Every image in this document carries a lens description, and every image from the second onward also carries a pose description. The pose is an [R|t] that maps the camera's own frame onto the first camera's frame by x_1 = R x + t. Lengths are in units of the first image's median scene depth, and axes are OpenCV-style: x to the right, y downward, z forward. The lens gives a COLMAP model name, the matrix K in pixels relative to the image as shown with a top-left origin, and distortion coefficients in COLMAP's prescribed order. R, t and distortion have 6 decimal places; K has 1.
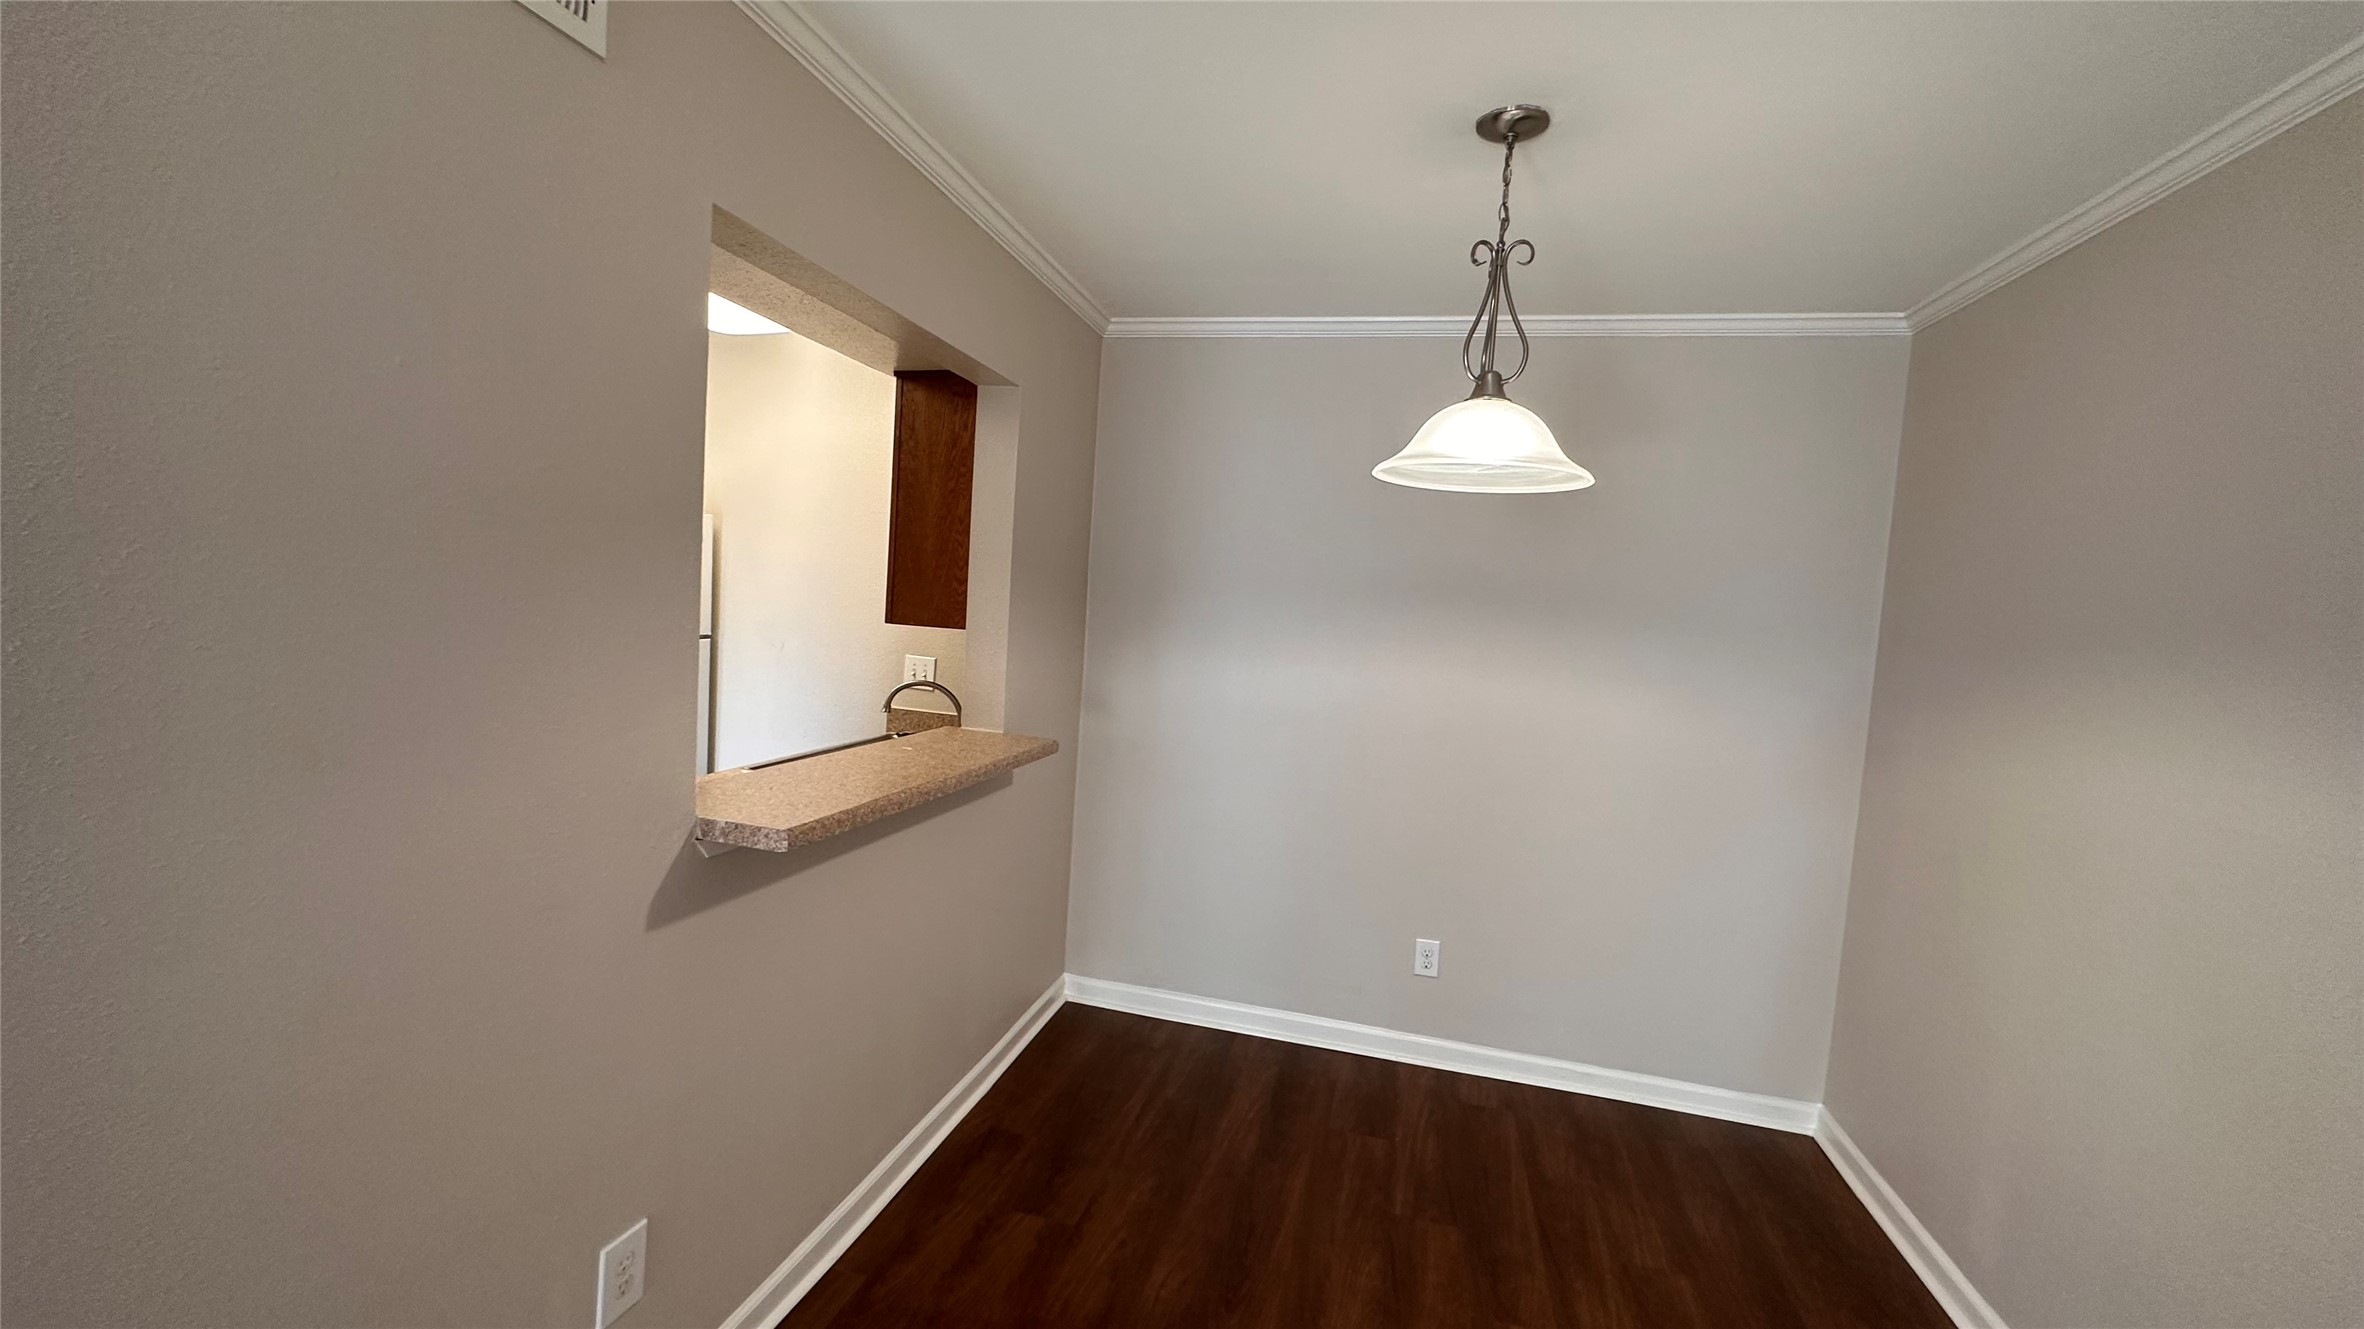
lens RADIAL K [[938.6, 0, 1183.8], [0, 938.6, 658.6], [0, 0, 1]] dist [0.000003, -0.000018]
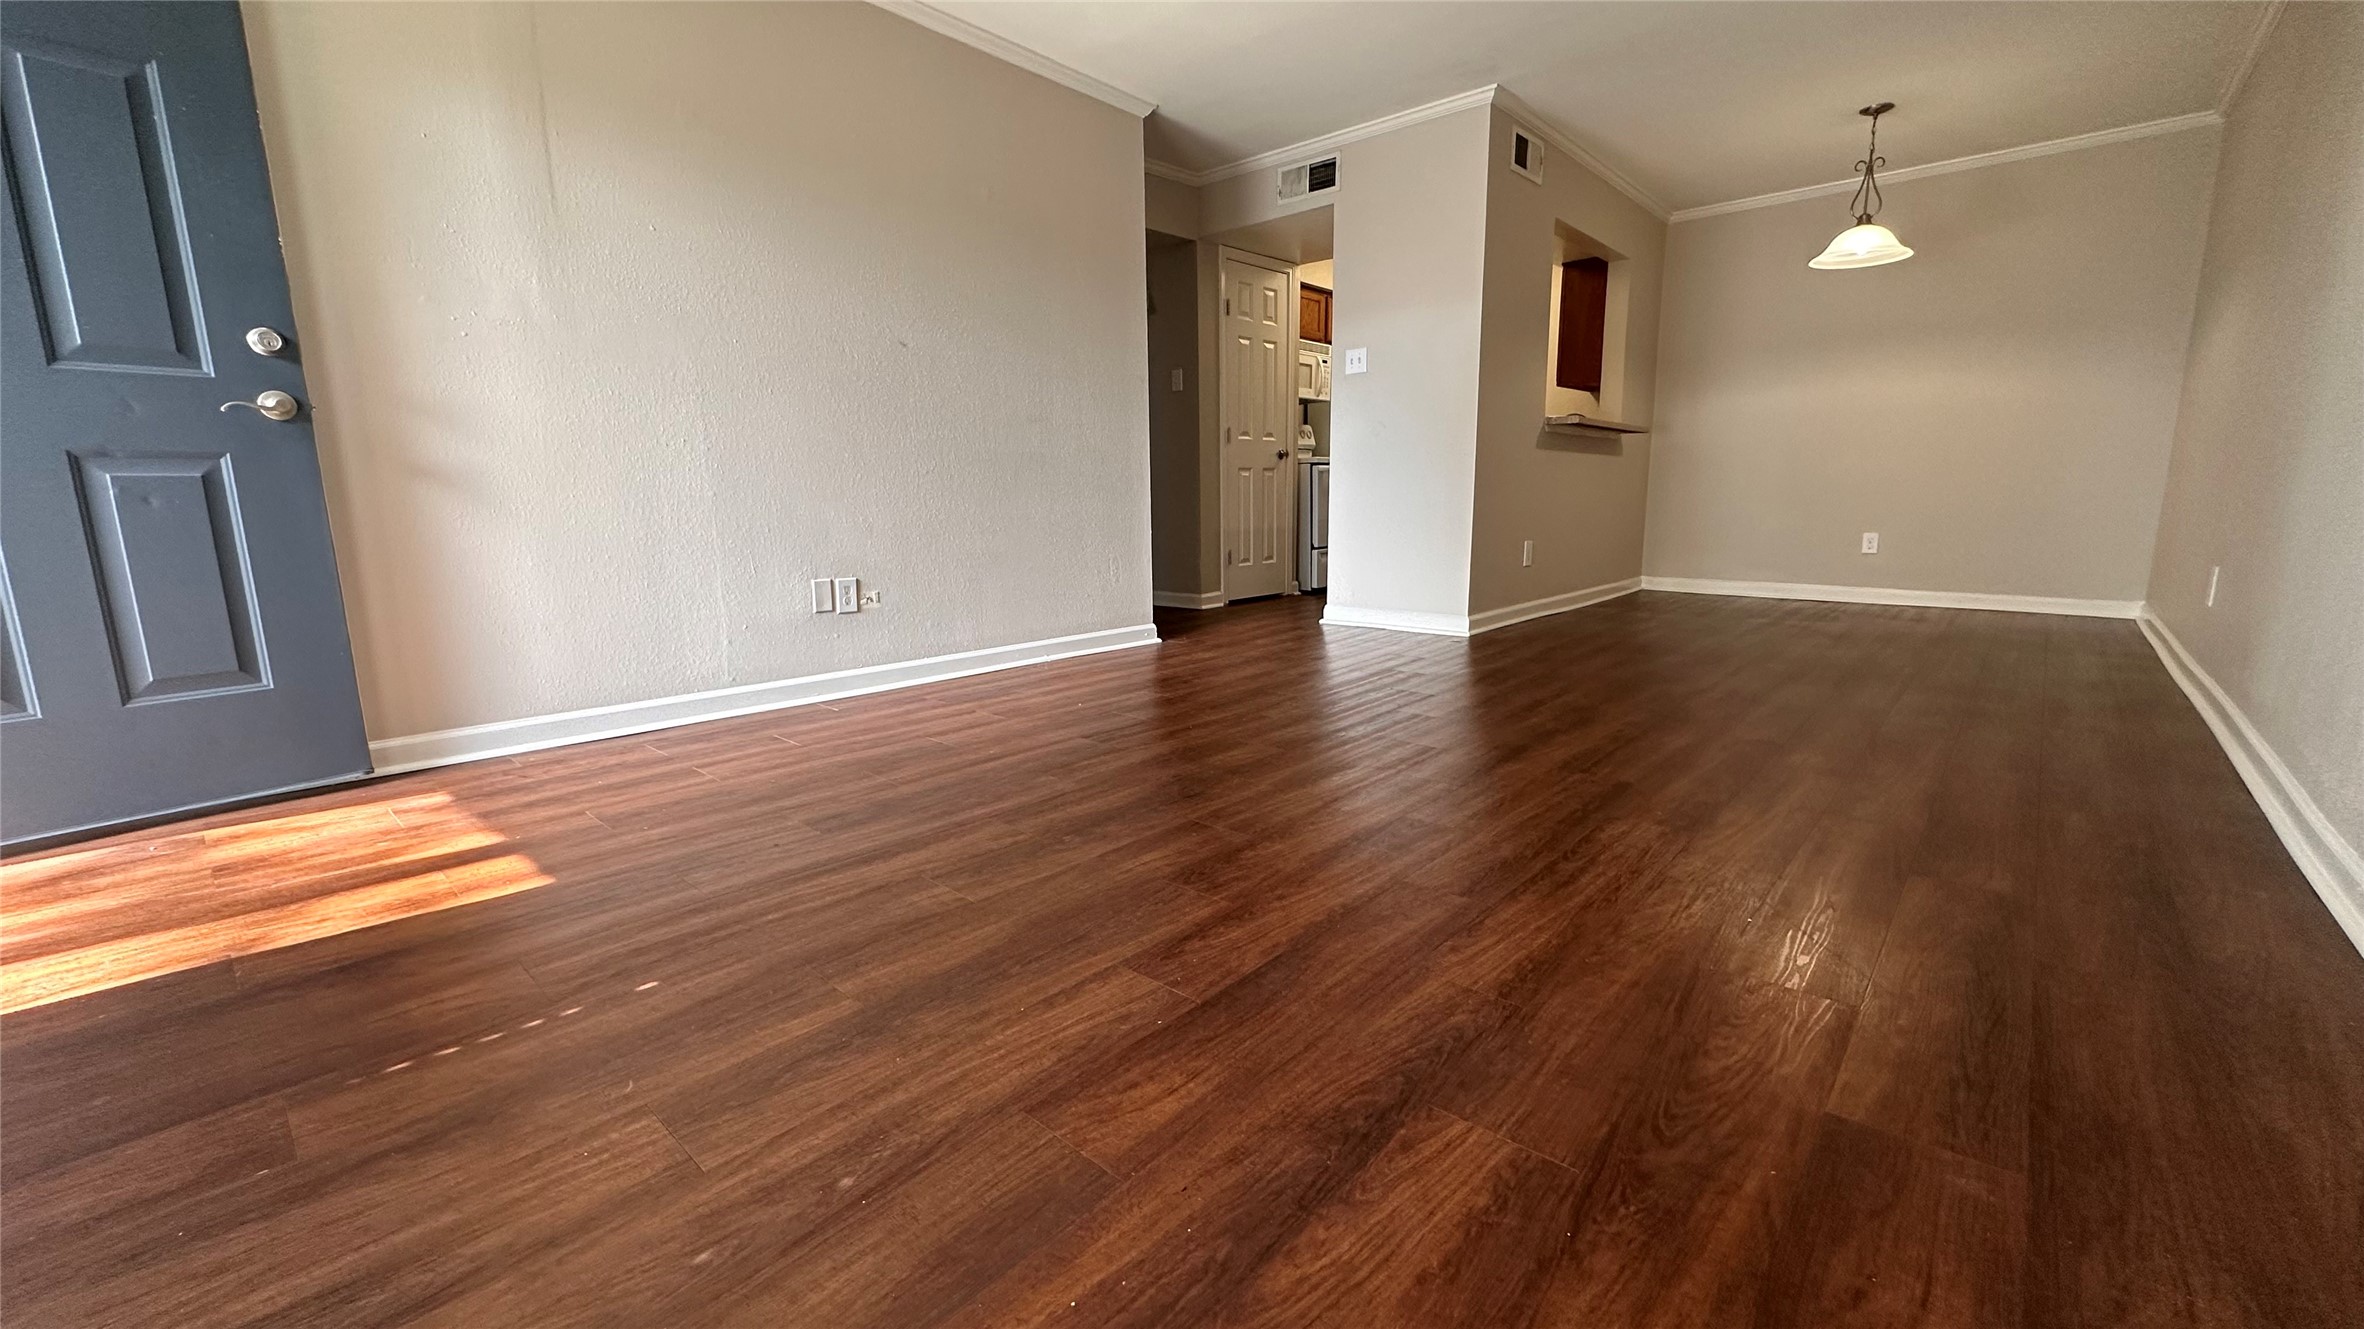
lens RADIAL K [[938.6, 0, 1183.8], [0, 938.6, 658.6], [0, 0, 1]] dist [0.000003, -0.000018]
pose [[0.877228, 0.008215, -0.480004, -0.033463], [0.039177, 0.995294, 0.088632, 0.365919], [0.478473, -0.096555, 0.872777, -1.365905]]
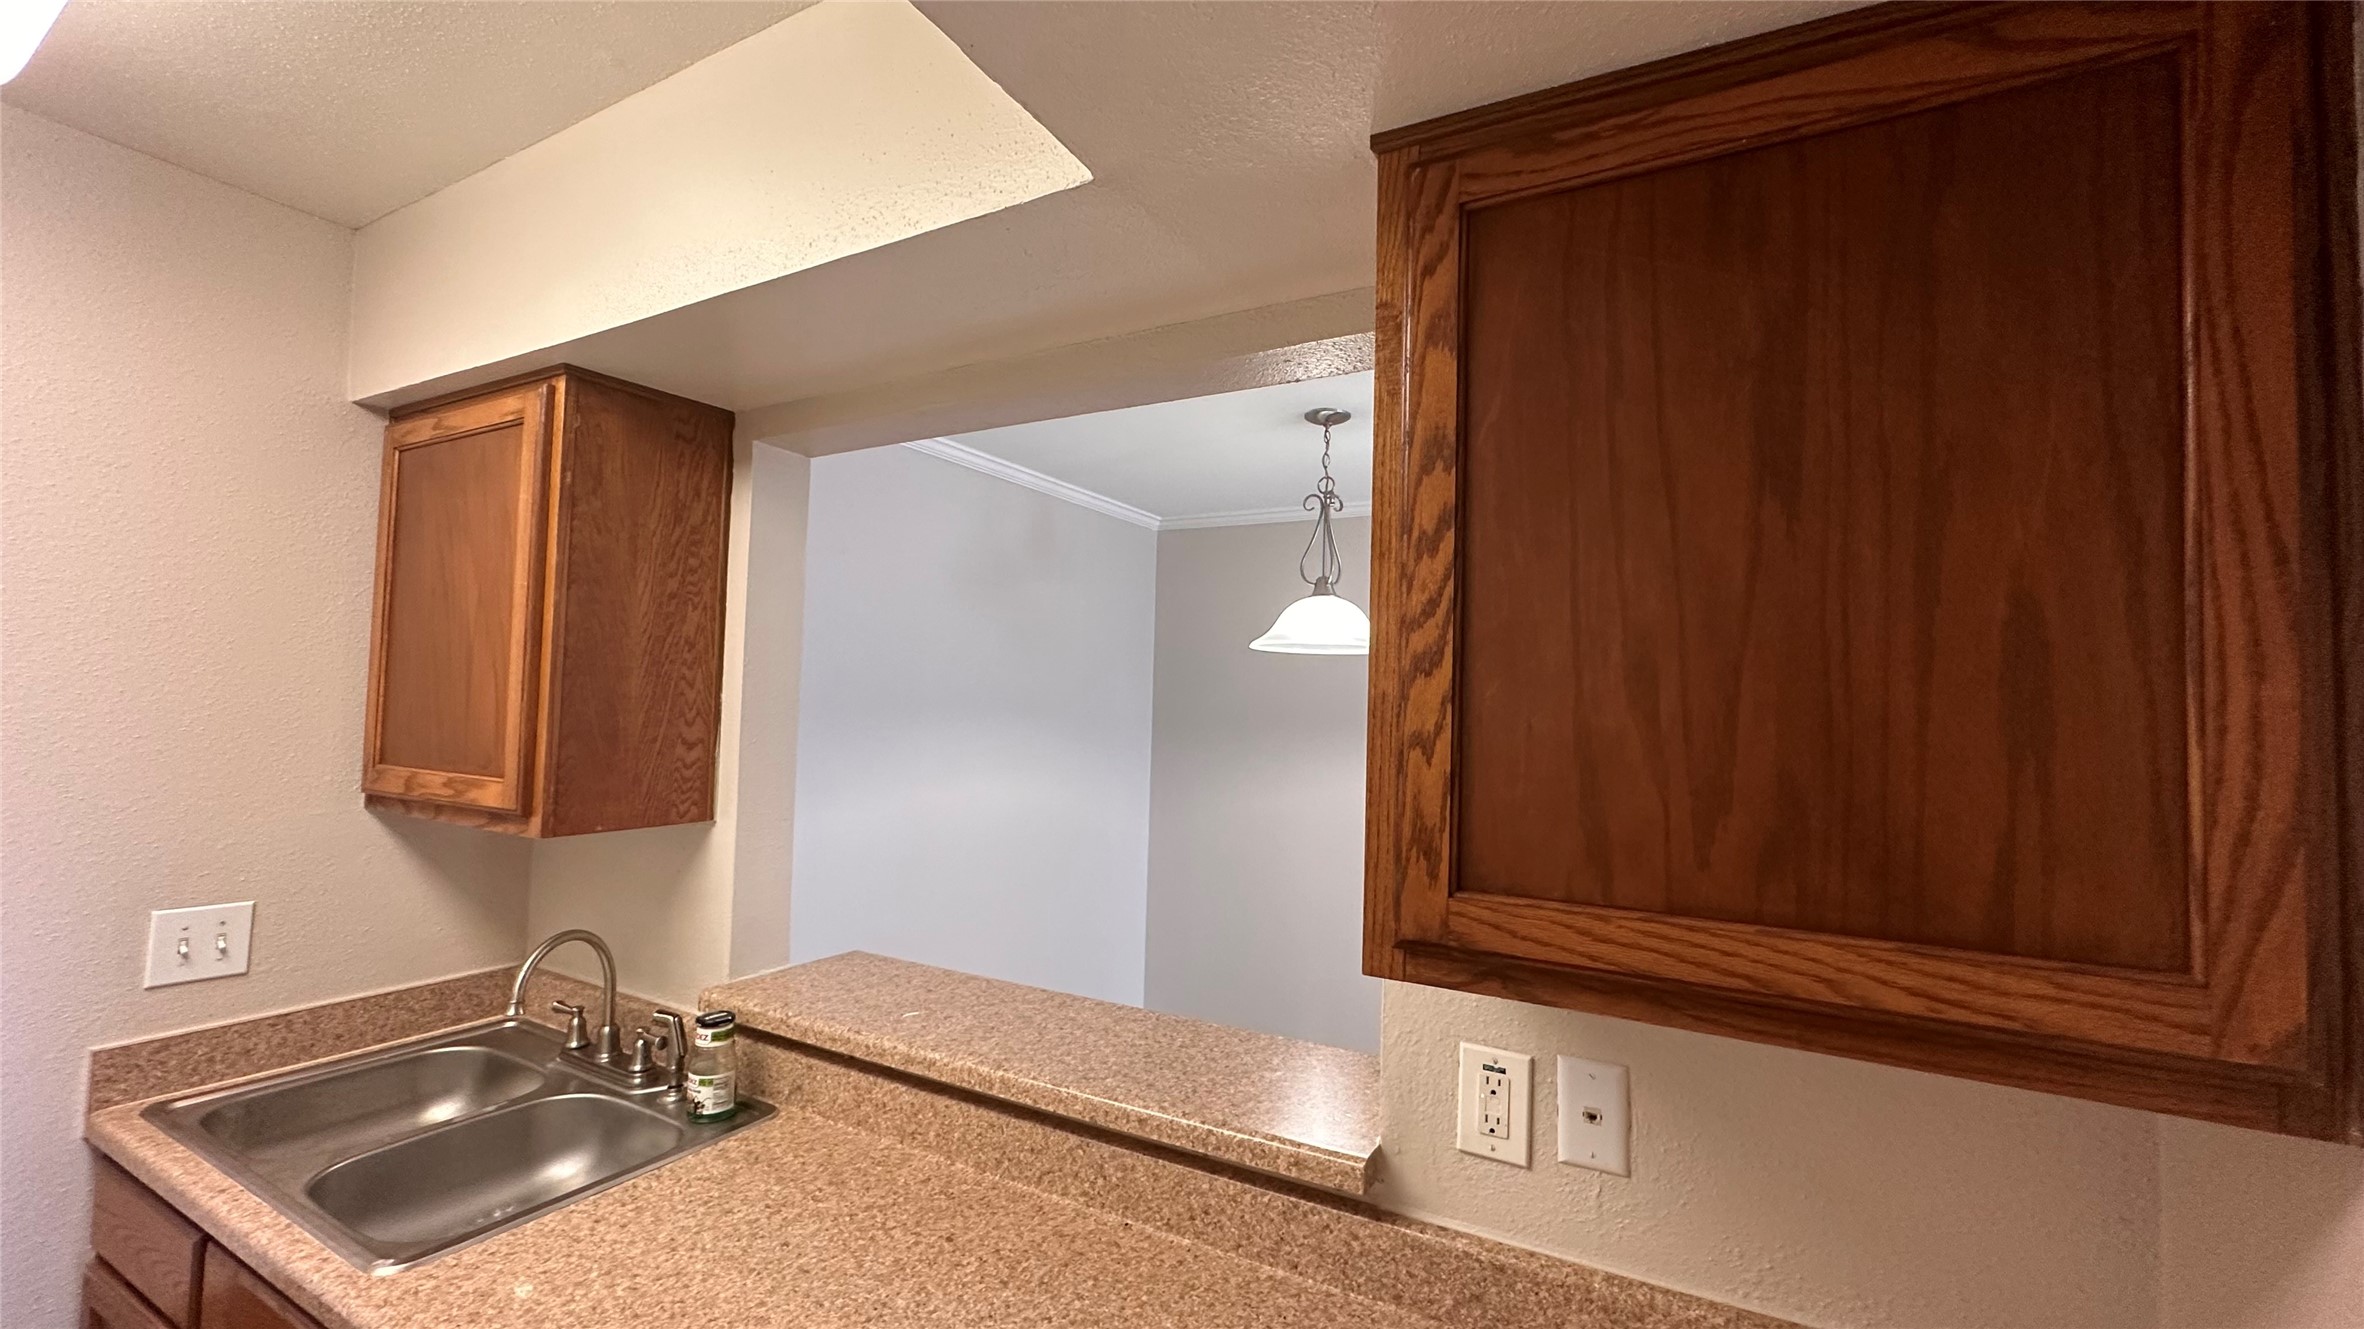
lens RADIAL K [[938.6, 0, 1183.8], [0, 938.6, 658.6], [0, 0, 1]] dist [0.000003, -0.000018]
pose [[0.248242, -0.020426, 0.968483, -0.747966], [0.050951, 0.998669, 0.008003, -0.126372], [-0.967357, 0.047359, 0.248952, 0.537353]]
